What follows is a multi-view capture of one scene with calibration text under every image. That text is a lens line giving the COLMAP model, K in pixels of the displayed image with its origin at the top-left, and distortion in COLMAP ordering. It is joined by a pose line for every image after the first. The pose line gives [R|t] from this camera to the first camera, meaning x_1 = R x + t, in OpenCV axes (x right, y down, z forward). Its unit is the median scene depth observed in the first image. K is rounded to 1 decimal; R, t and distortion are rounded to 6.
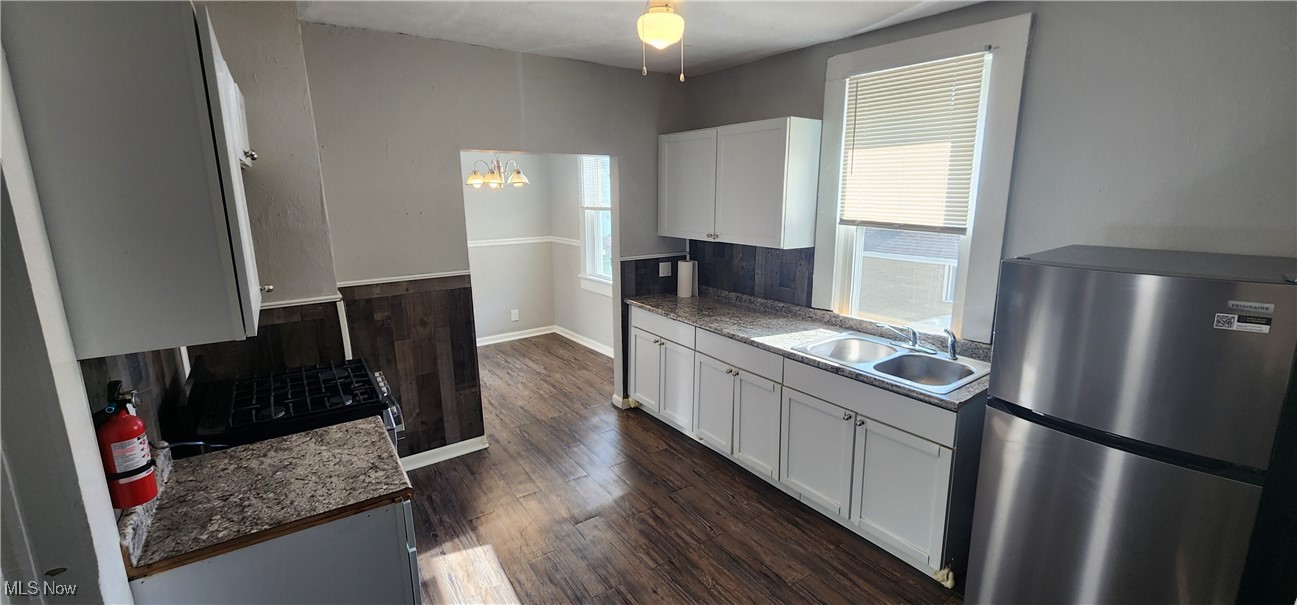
lens RADIAL K [[546.6, 0, 648.5], [0, 546.6, 302.5], [0, 0, 1]] dist [-0.018630, -0.000116]
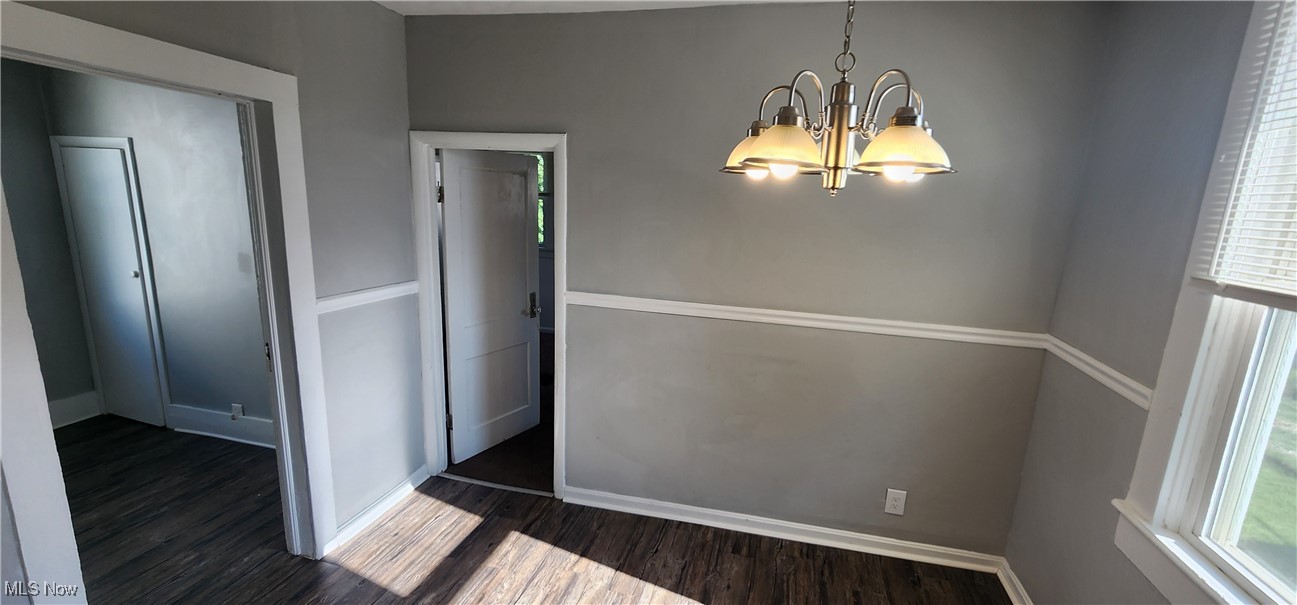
lens RADIAL K [[539.7, 0, 672.4], [0, 539.7, 302.7], [0, 0, 1]] dist [-0.001427, 0.000135]
pose [[0.672614, 0.189897, -0.715213, -0.177989], [-0.212658, 0.975345, 0.058973, -0.209903], [0.708779, 0.112430, 0.696414, 1.071066]]
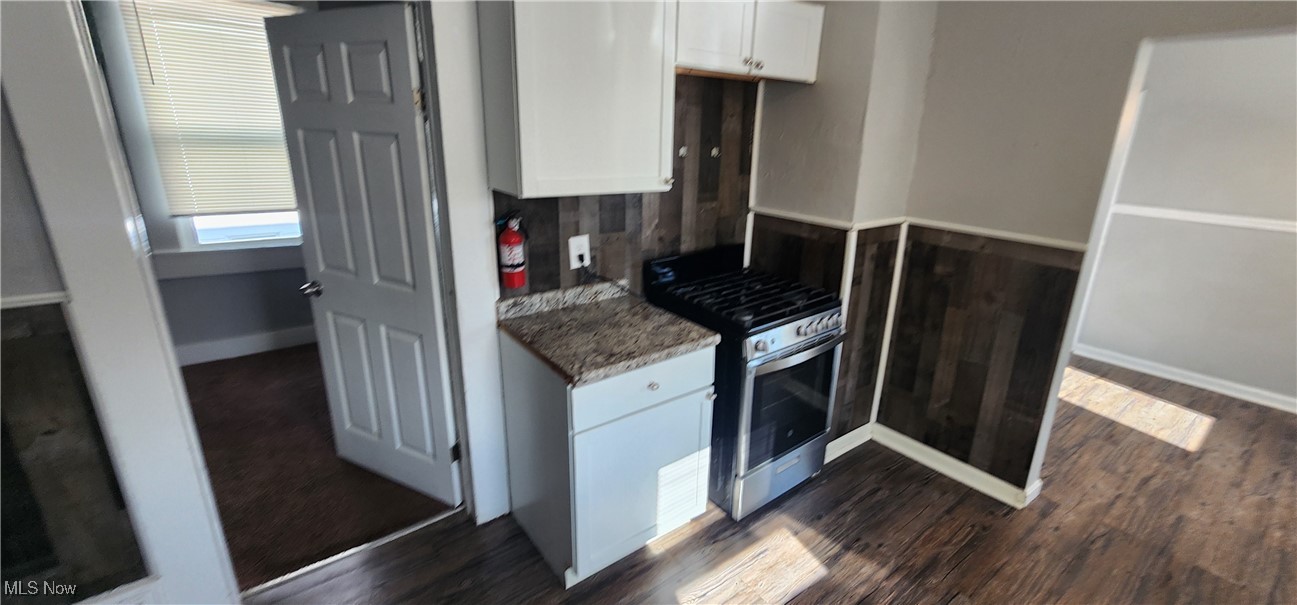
lens RADIAL K [[539.7, 0, 672.4], [0, 539.7, 302.7], [0, 0, 1]] dist [-0.001427, 0.000135]
pose [[0.066468, 0.319812, -0.945147, 0.236252], [-0.238295, 0.924919, 0.296209, -0.066759], [0.968916, 0.205535, 0.137687, 0.477515]]
